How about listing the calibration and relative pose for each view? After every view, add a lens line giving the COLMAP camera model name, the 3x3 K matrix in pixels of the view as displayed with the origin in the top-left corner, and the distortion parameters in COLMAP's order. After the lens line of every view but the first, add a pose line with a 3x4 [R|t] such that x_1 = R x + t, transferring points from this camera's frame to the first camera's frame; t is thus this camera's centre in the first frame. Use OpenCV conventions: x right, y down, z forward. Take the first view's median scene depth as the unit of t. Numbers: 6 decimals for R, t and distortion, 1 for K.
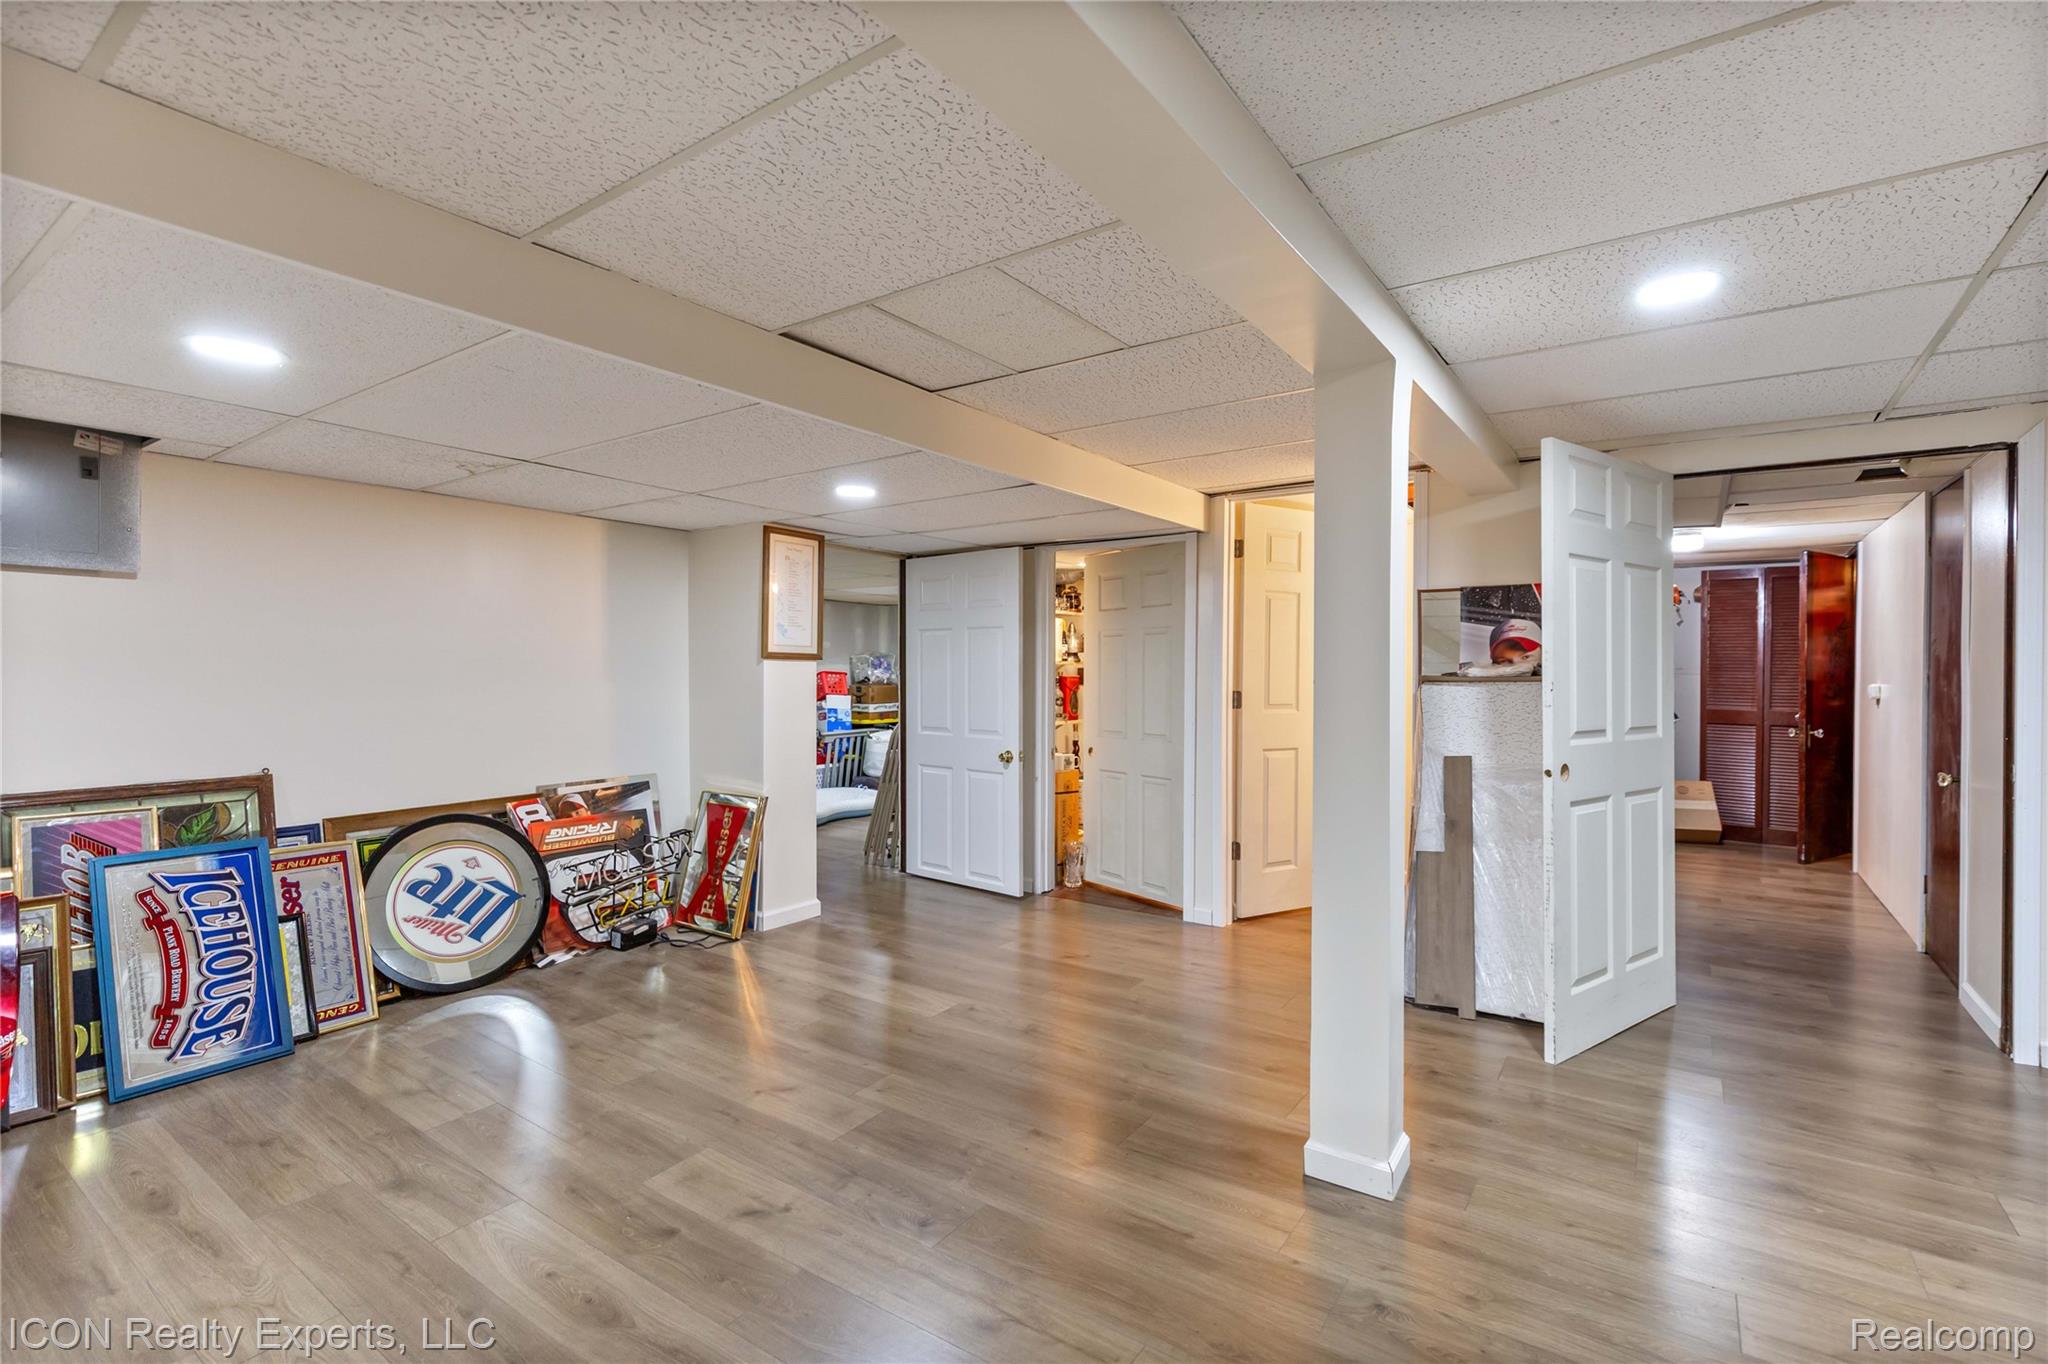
lens RADIAL K [[924.2, 0, 1030.4], [0, 924.2, 676.0], [0, 0, 1]] dist [0.009693, 0.000157]
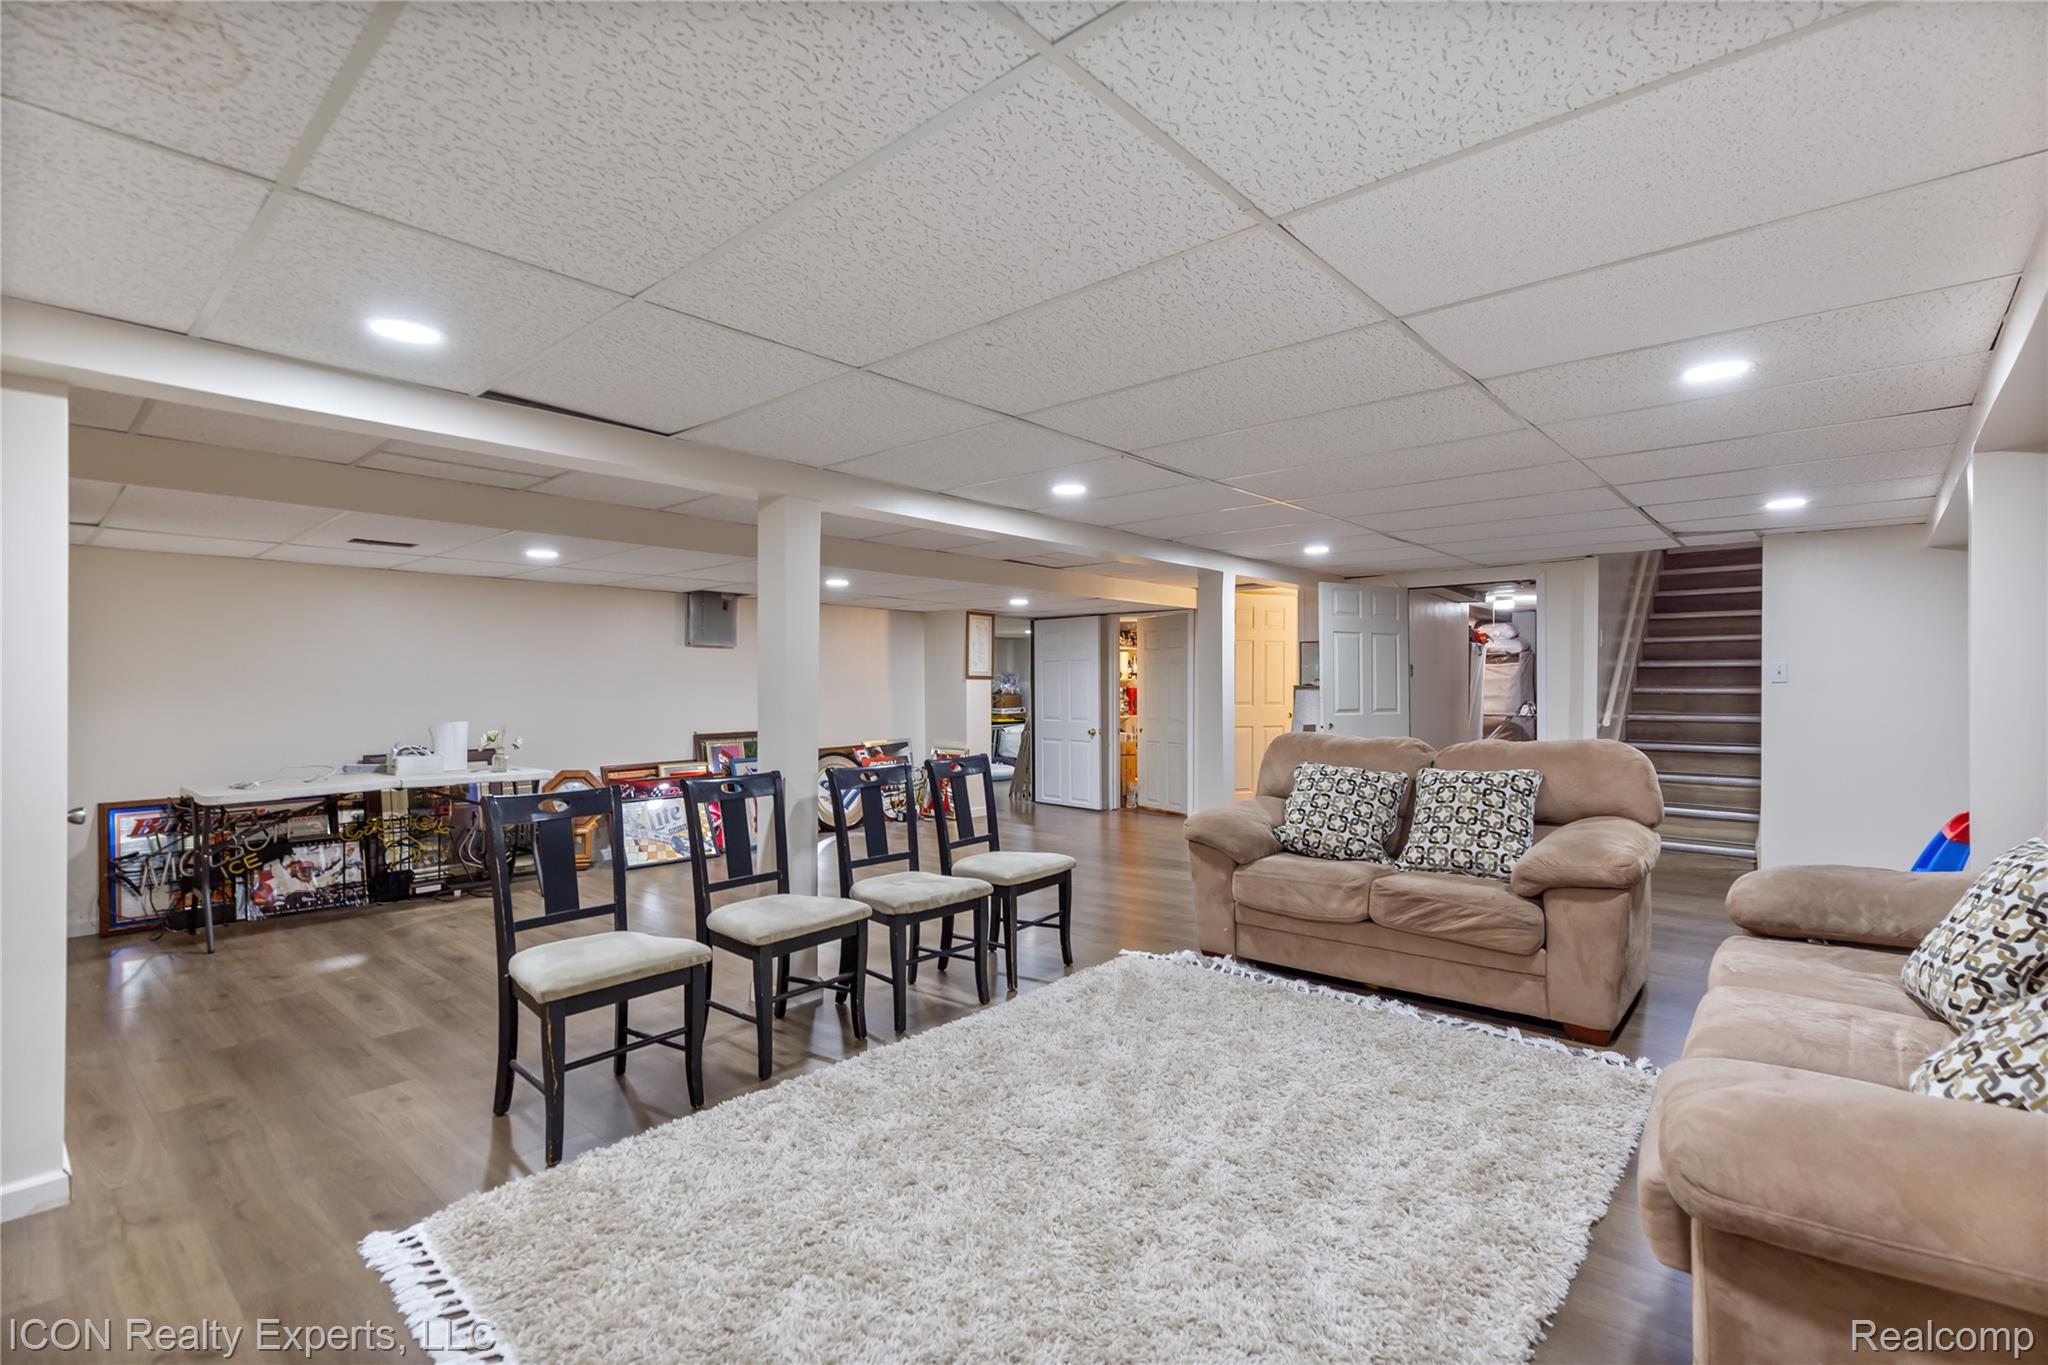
lens RADIAL K [[924.2, 0, 1030.4], [0, 924.2, 676.5], [0, 0, 1]] dist [0.009693, 0.000157]
pose [[0.994249, -0.006390, -0.106905, 0.048425], [0.004768, 0.999870, -0.015425, 0.006140], [0.106990, 0.014827, 0.994150, -0.807774]]
